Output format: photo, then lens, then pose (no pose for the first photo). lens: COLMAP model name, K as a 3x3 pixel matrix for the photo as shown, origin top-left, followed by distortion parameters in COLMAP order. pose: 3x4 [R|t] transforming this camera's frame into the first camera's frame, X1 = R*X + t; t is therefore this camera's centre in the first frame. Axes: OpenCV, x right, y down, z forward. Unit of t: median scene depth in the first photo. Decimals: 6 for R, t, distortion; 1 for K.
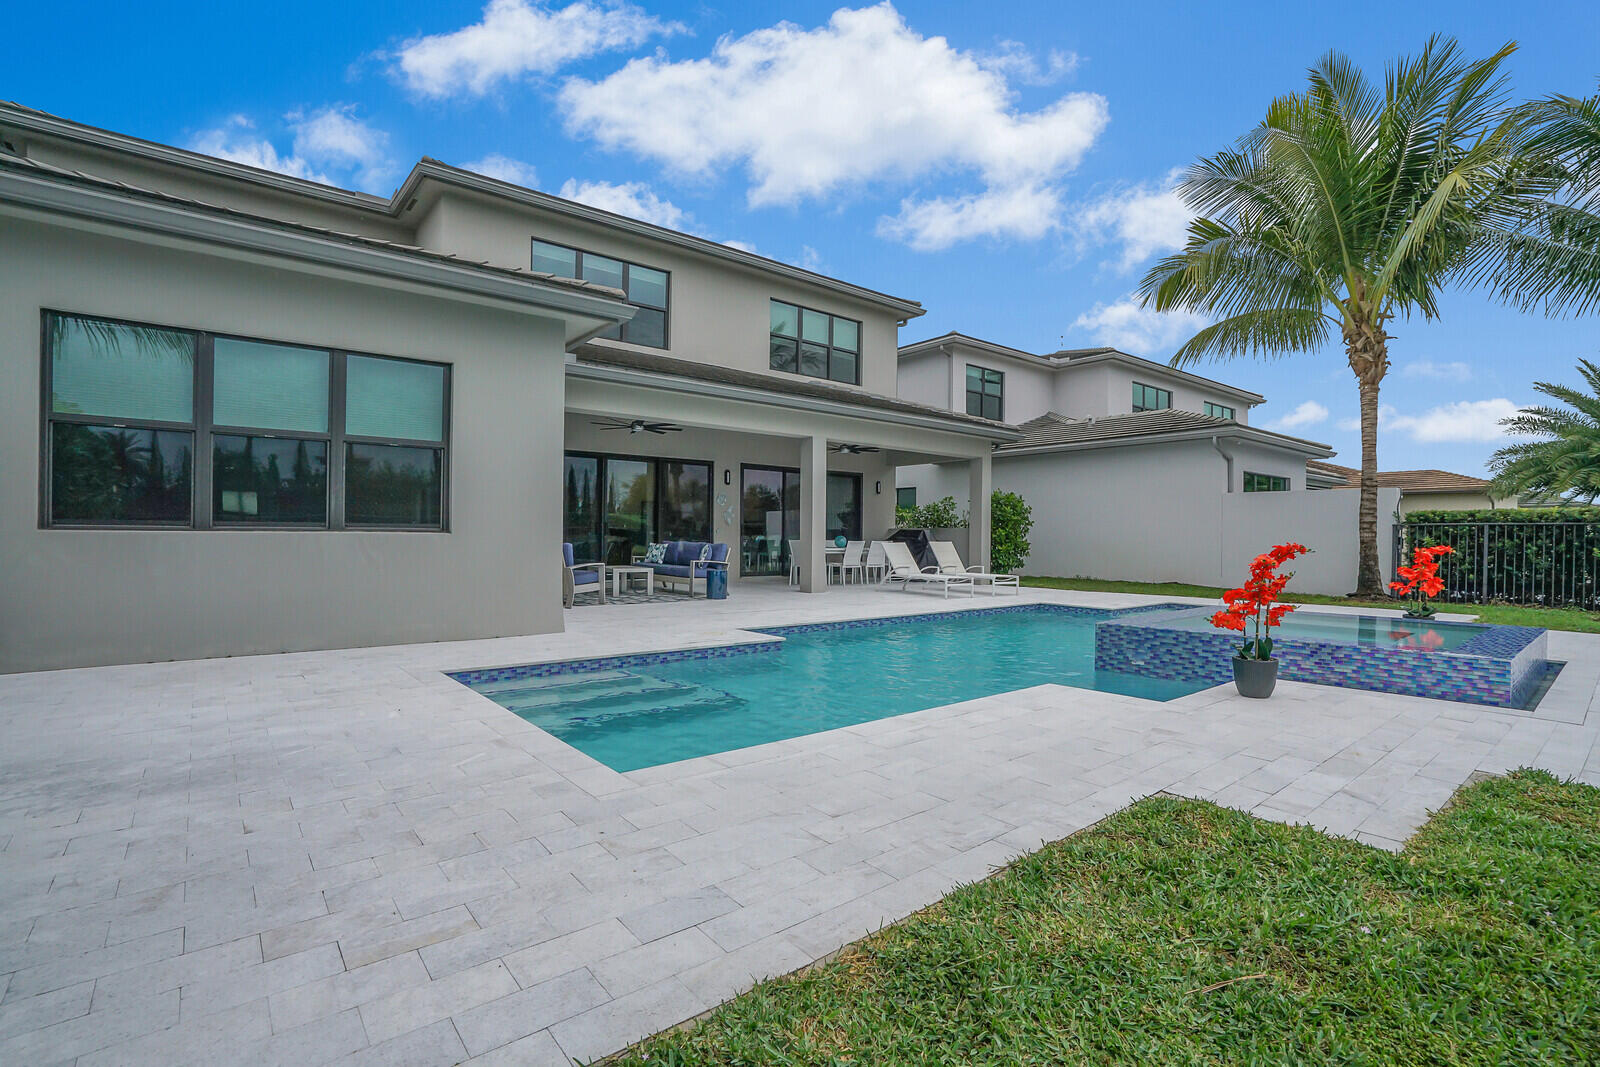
lens RADIAL K [[750.0, 0, 784.4], [0, 750.0, 537.7], [0, 0, 1]] dist [-0.055502, 0.020165]
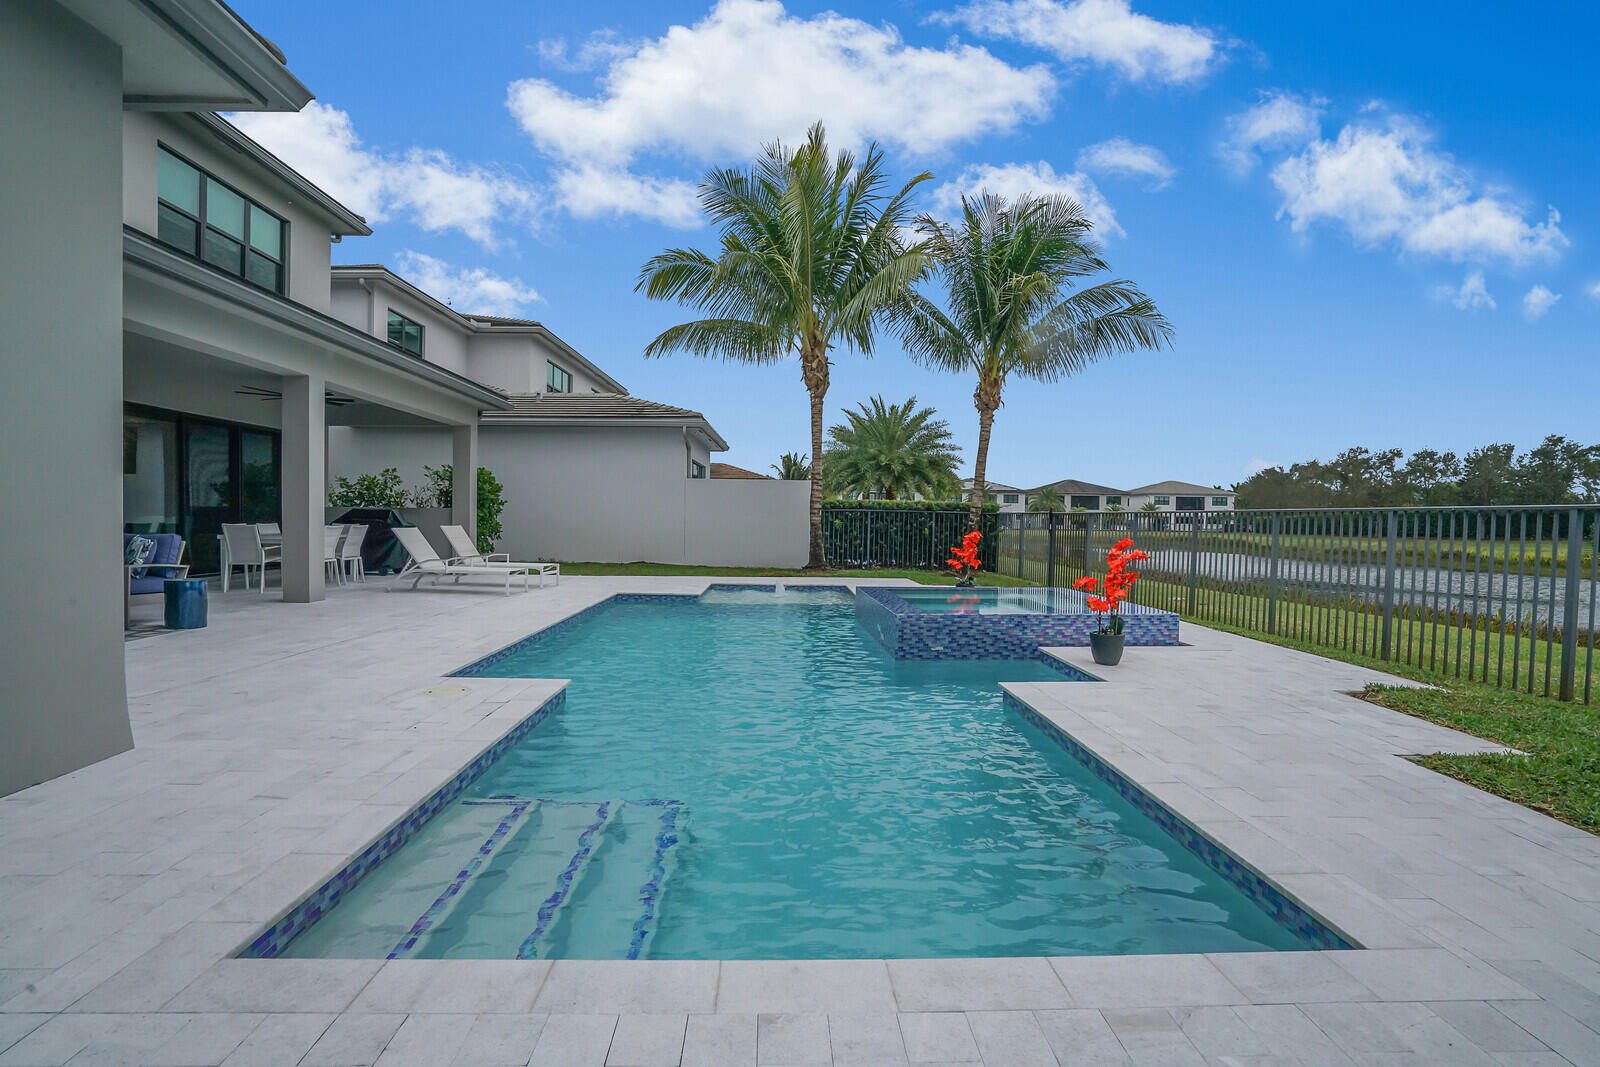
lens RADIAL K [[750.0, 0, 784.4], [0, 750.0, 537.7], [0, 0, 1]] dist [-0.055502, 0.020165]
pose [[0.605262, -0.021376, 0.795739, -0.253760], [-0.006171, 0.999483, 0.031542, -0.011376], [-0.796002, -0.024002, 0.604818, 0.263005]]
